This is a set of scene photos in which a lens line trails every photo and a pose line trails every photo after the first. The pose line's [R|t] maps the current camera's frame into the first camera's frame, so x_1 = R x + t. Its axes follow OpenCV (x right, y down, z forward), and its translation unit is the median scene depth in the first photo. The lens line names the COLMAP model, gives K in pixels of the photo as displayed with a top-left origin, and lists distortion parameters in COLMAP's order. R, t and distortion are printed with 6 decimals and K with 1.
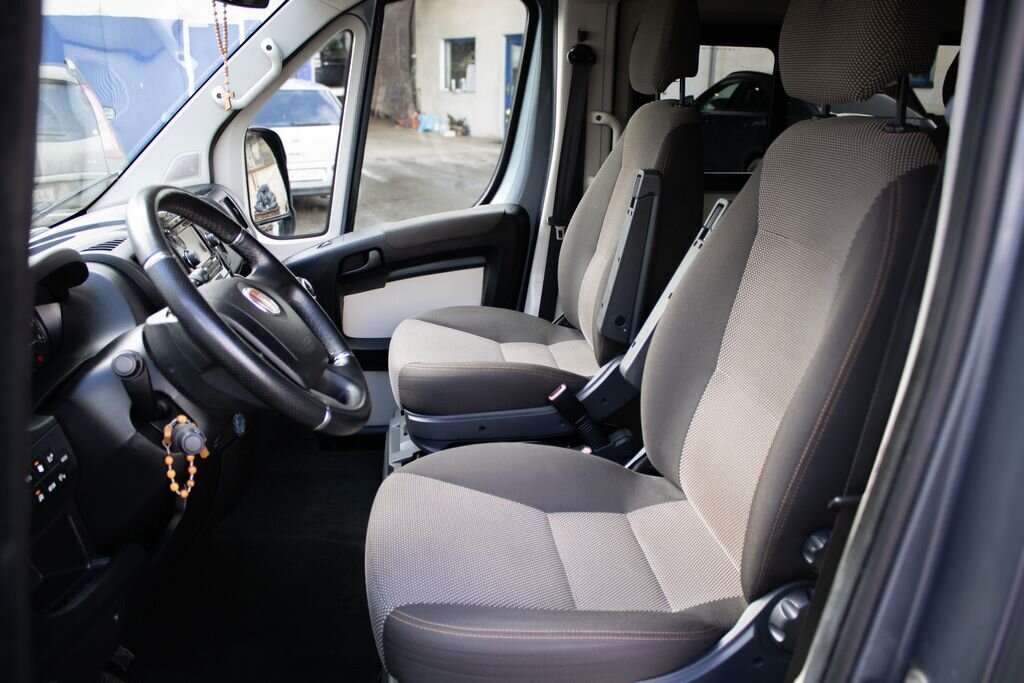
lens RADIAL K [[845.1, 0, 510.2], [0, 845.1, 343.4], [0, 0, 1]] dist [-0.152391, 0.130135]
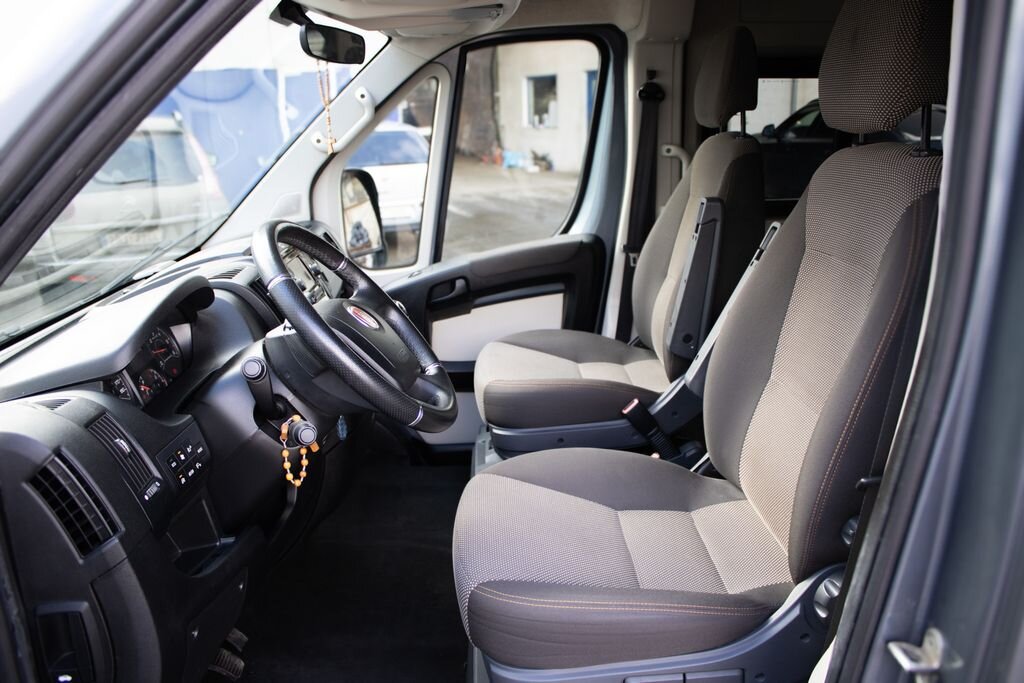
lens RADIAL K [[845.1, 0, 512.0], [0, 845.1, 346.8], [0, 0, 1]] dist [-0.152391, 0.130135]
pose [[0.994788, -0.012419, -0.101201, 0.022397], [0.008807, 0.999311, -0.036062, 0.028430], [0.101579, 0.034983, 0.994212, -0.119286]]
